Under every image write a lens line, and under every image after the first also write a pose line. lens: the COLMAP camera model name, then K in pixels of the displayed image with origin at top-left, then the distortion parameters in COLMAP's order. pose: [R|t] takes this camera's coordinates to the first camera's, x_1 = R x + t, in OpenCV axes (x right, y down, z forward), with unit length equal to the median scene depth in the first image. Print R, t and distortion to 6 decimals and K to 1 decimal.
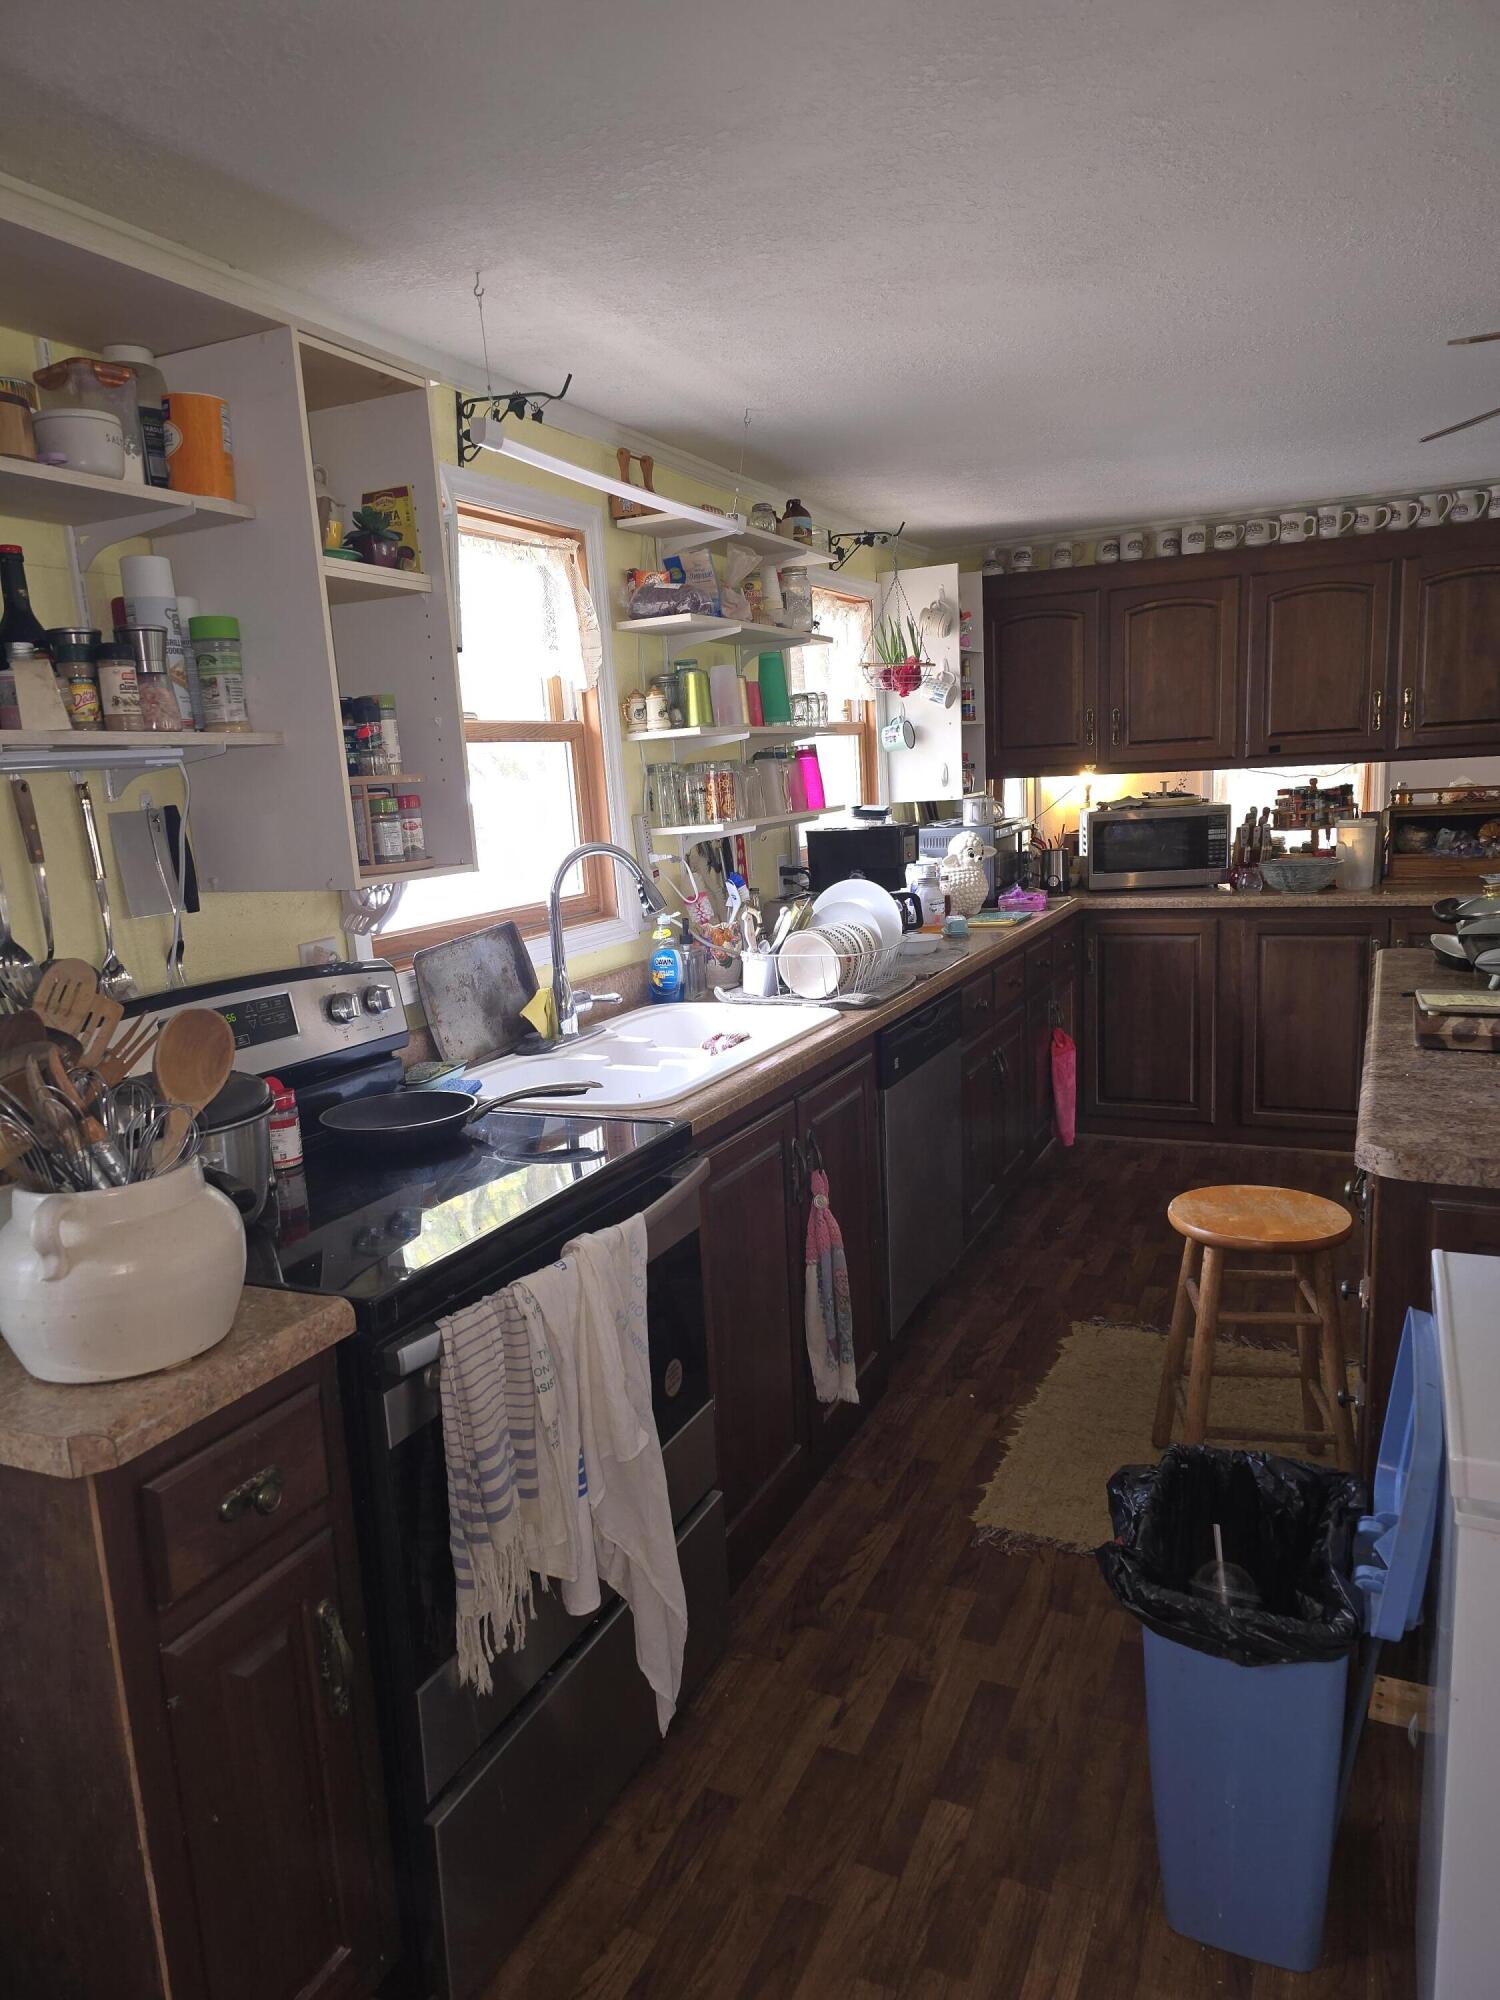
lens RADIAL K [[1331.7, 0, 750.0], [0, 1331.7, 1000.0], [0, 0, 1]] dist [0.076796, -0.088600]
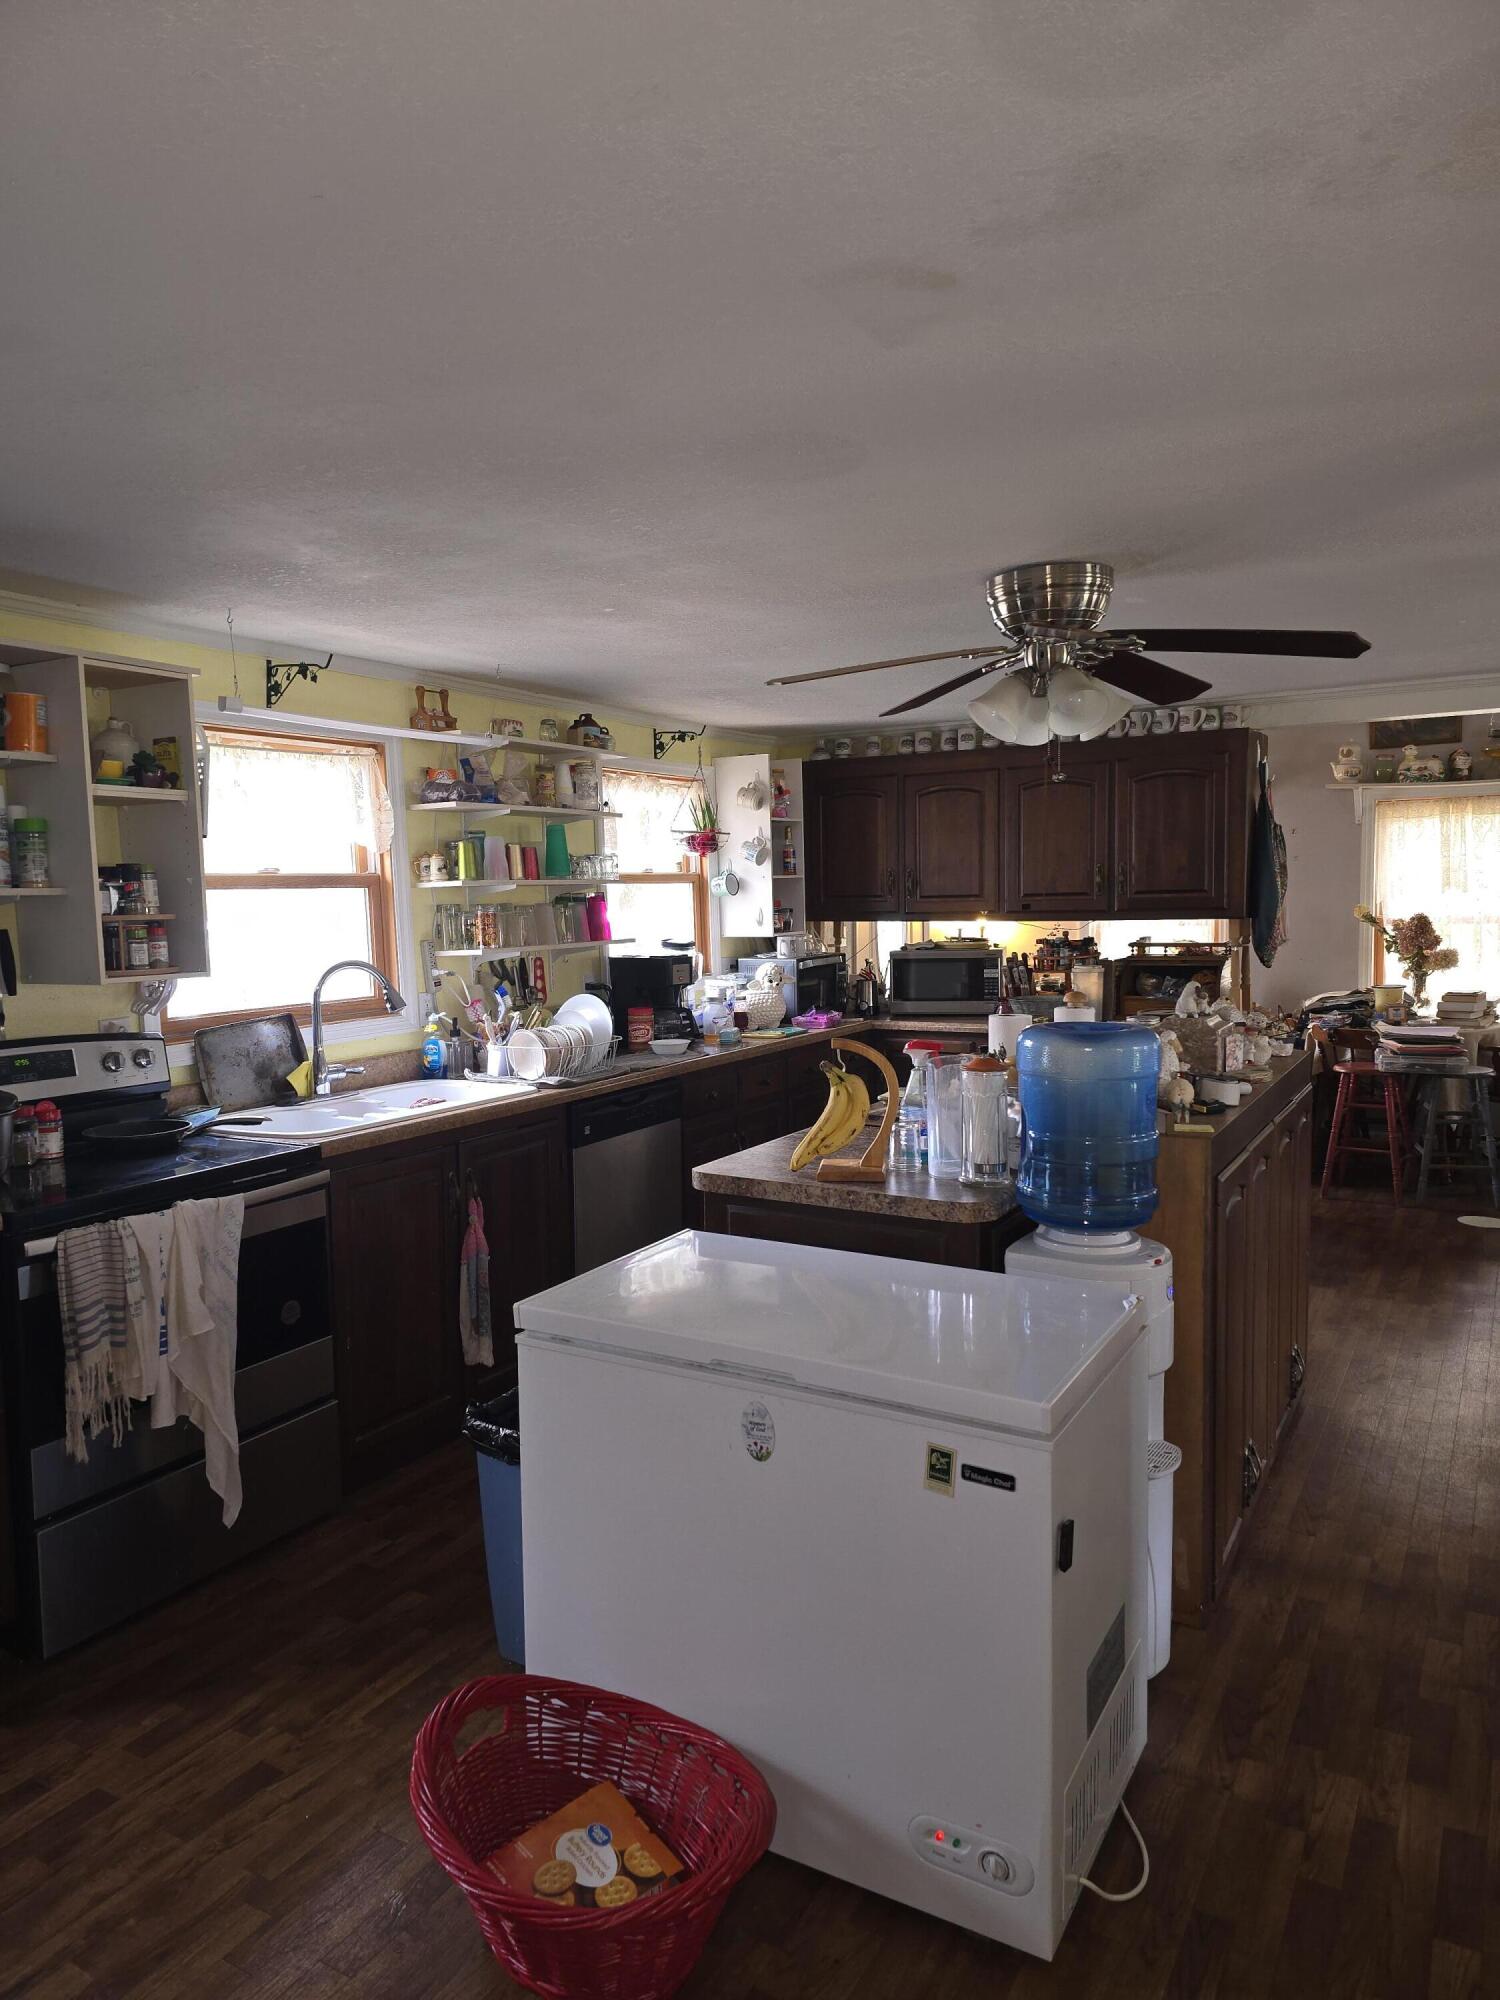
lens RADIAL K [[1302.0, 0, 750.0], [0, 1302.0, 1000.0], [0, 0, 1]] dist [0.061573, -0.081975]
pose [[0.995899, 0.039216, -0.081532, 0.375579], [-0.046346, 0.995087, -0.087488, 0.023215], [0.077700, 0.090908, 0.992823, -0.310969]]
